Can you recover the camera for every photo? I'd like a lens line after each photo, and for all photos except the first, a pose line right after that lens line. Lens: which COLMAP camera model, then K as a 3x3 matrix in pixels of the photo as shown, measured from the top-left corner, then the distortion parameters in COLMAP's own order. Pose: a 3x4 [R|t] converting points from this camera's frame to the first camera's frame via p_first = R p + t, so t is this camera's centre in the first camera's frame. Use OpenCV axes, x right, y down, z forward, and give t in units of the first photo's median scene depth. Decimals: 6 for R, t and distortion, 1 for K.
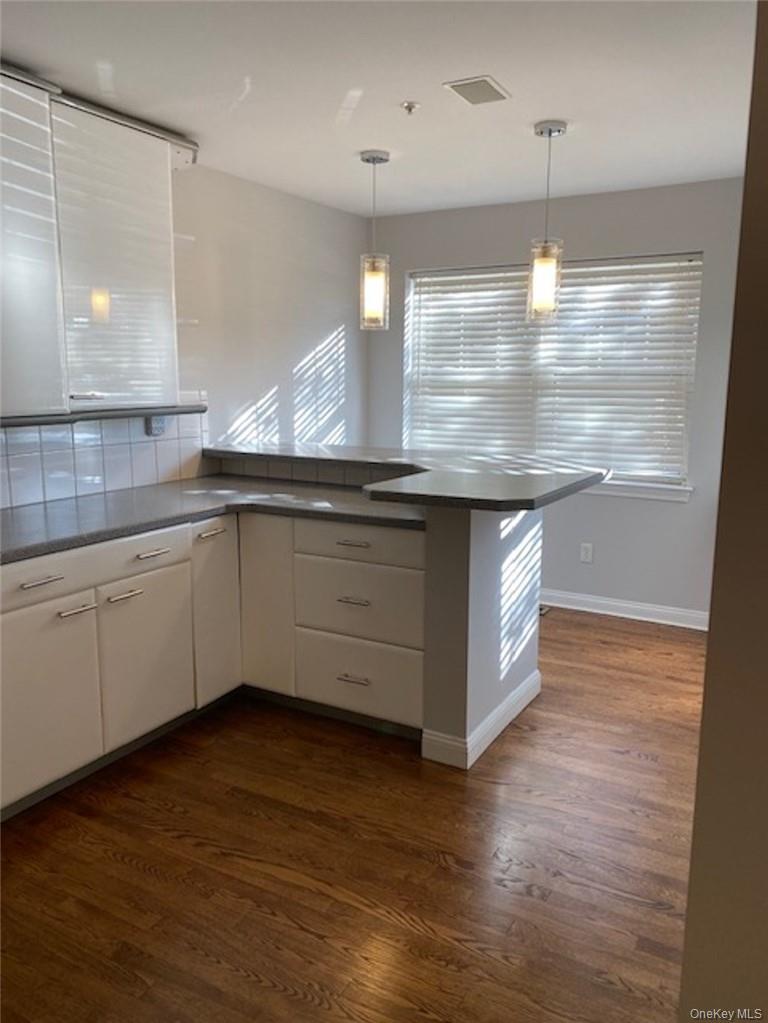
lens RADIAL K [[768.1, 0, 384.0], [0, 768.1, 511.5], [0, 0, 1]] dist [0.071630, -0.098558]
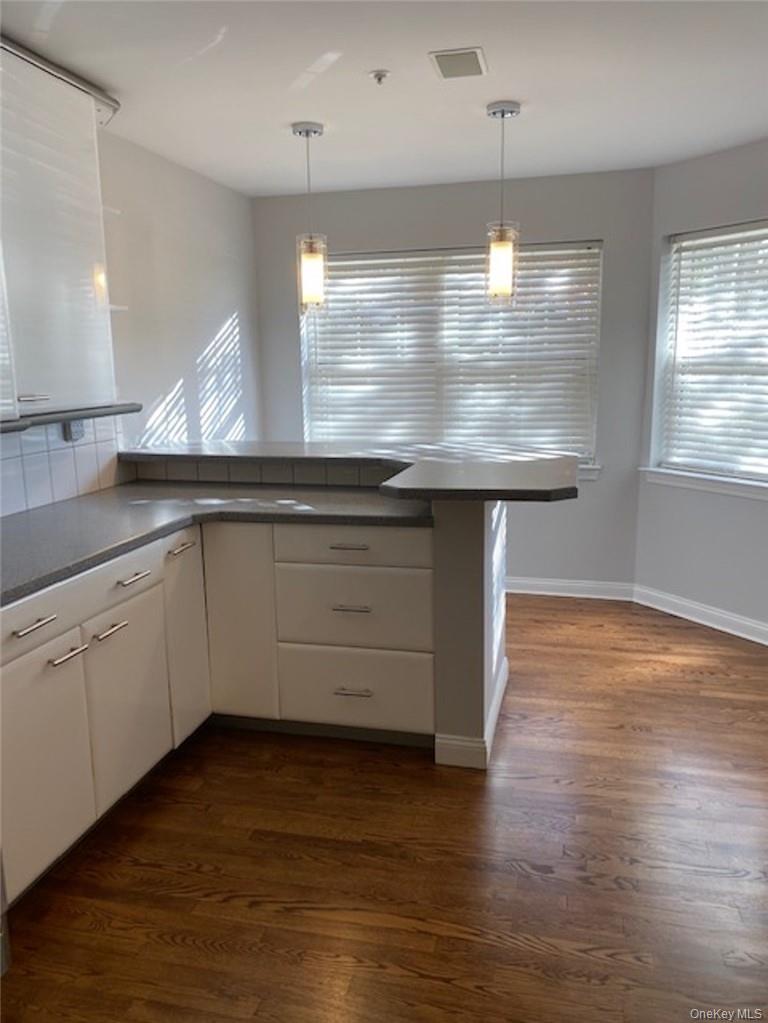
lens RADIAL K [[768.1, 0, 384.0], [0, 768.1, 511.5], [0, 0, 1]] dist [0.071630, -0.098558]
pose [[0.963312, -0.071657, 0.258643, -0.209705], [0.068031, 0.997419, 0.022951, -0.017184], [-0.259620, -0.004513, 0.965700, 0.083219]]
